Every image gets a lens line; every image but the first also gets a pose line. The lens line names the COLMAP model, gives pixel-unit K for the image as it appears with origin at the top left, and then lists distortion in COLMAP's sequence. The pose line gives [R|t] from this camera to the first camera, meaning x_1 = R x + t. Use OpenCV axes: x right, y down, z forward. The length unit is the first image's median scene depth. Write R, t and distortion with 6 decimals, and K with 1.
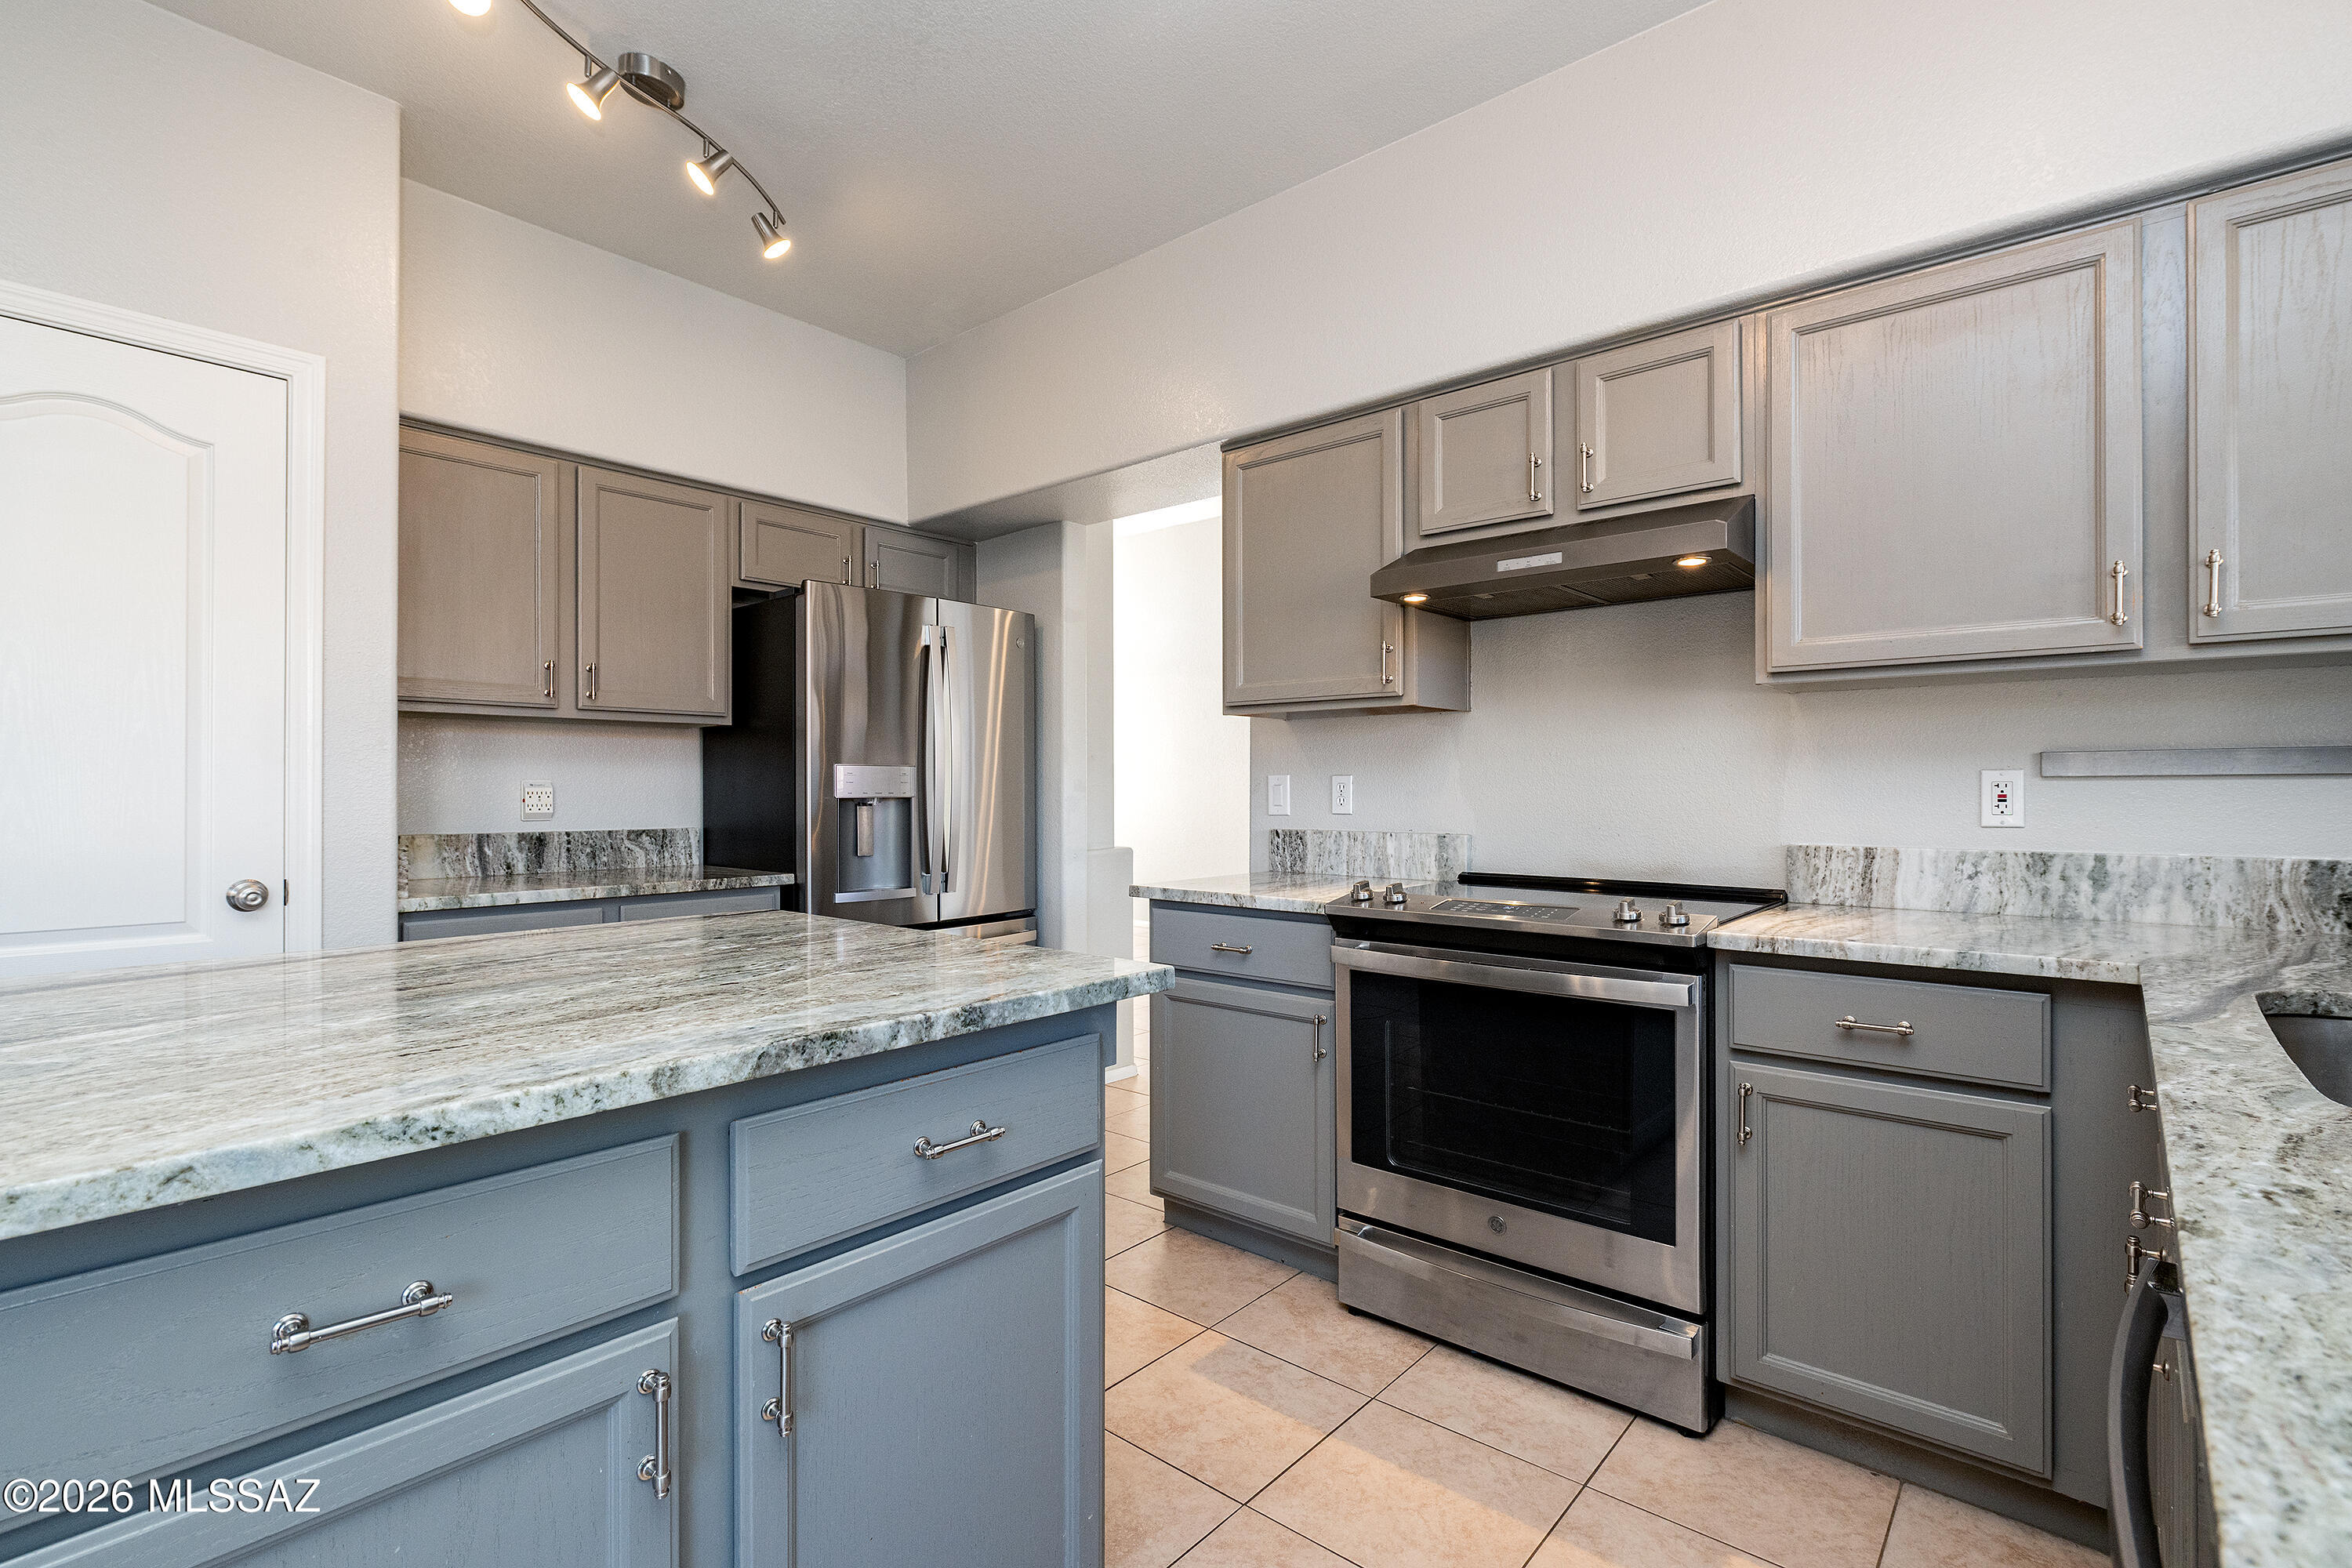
lens RADIAL K [[1085.2, 0, 1183.2], [0, 1085.2, 790.1], [0, 0, 1]] dist [0.001599, -0.001412]
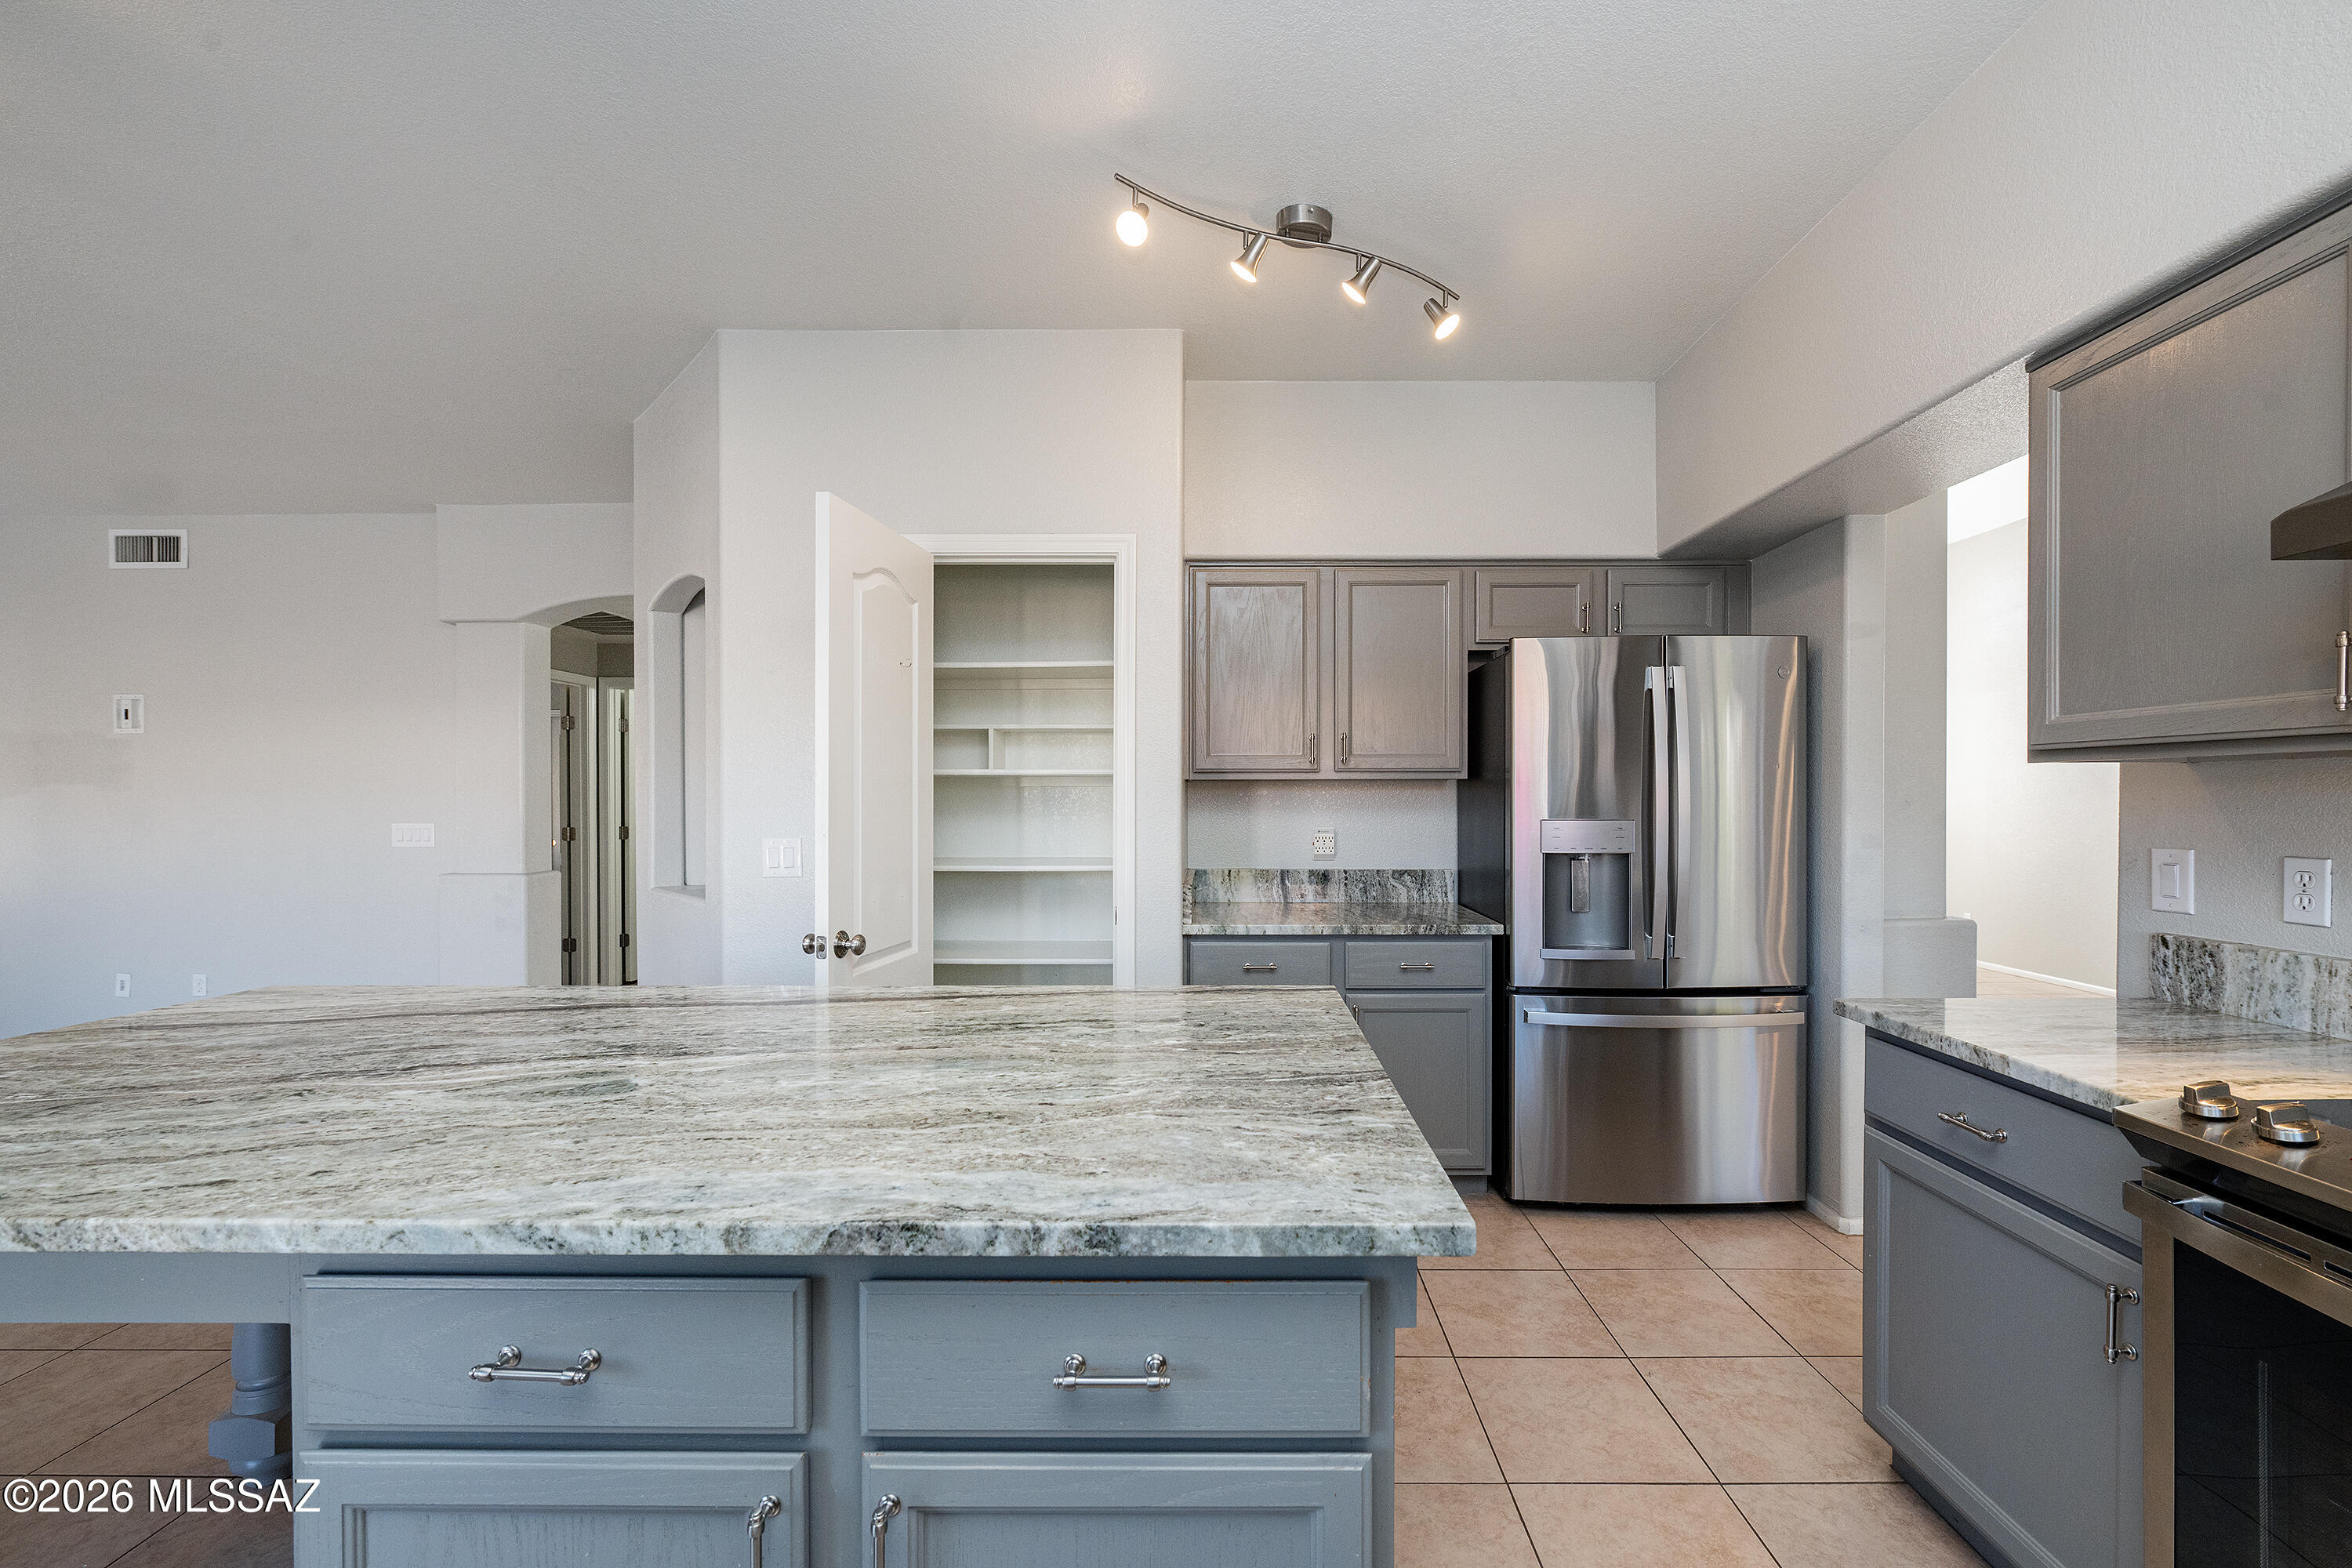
lens RADIAL K [[935.4, 0, 1213.0], [0, 935.4, 808.5], [0, 0, 1]] dist [-0.001707, 0.000040]
pose [[0.646379, 0.008521, -0.762969, 0.196027], [0.000556, 0.999932, 0.011638, -0.061126], [0.763016, -0.007947, 0.646331, 0.301342]]
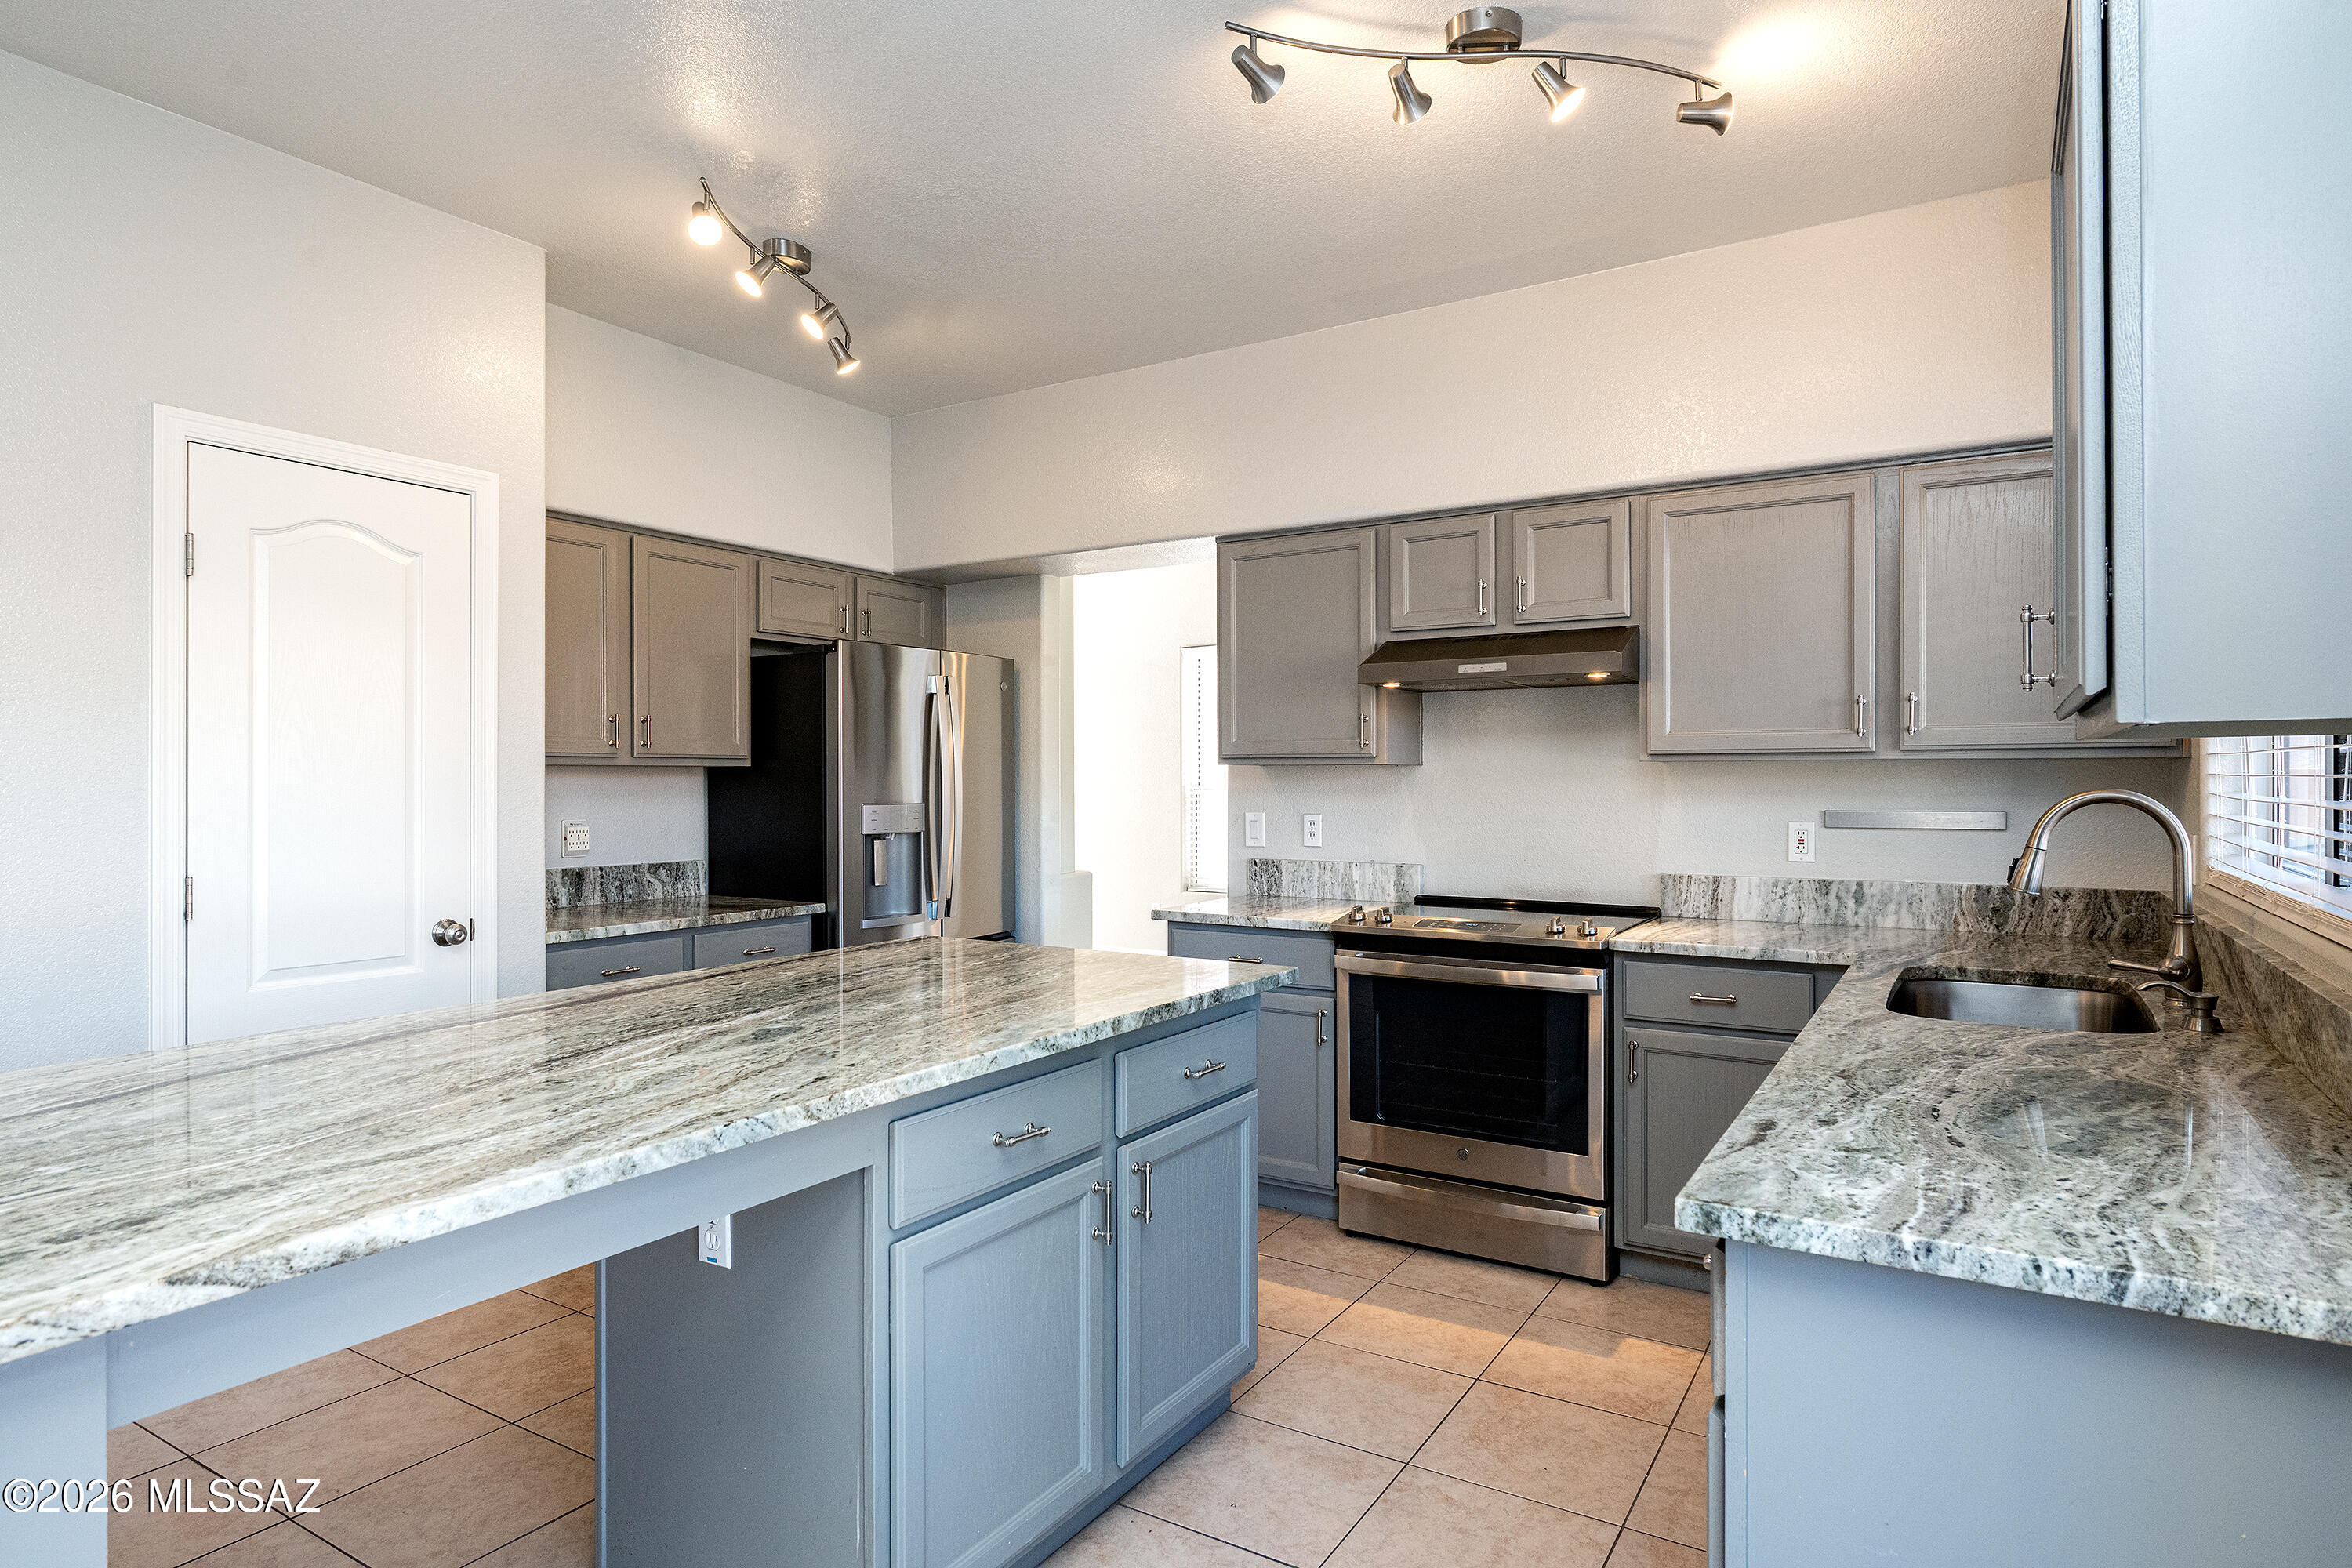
lens RADIAL K [[1299.7, 0, 1176.4], [0, 1299.7, 790.6], [0, 0, 1]] dist [0.002465, 0.000750]
pose [[0.989106, -0.003105, 0.147172, -0.277613], [0.001895, 0.999963, 0.008364, -0.067247], [-0.147193, -0.007994, 0.989076, -0.510081]]
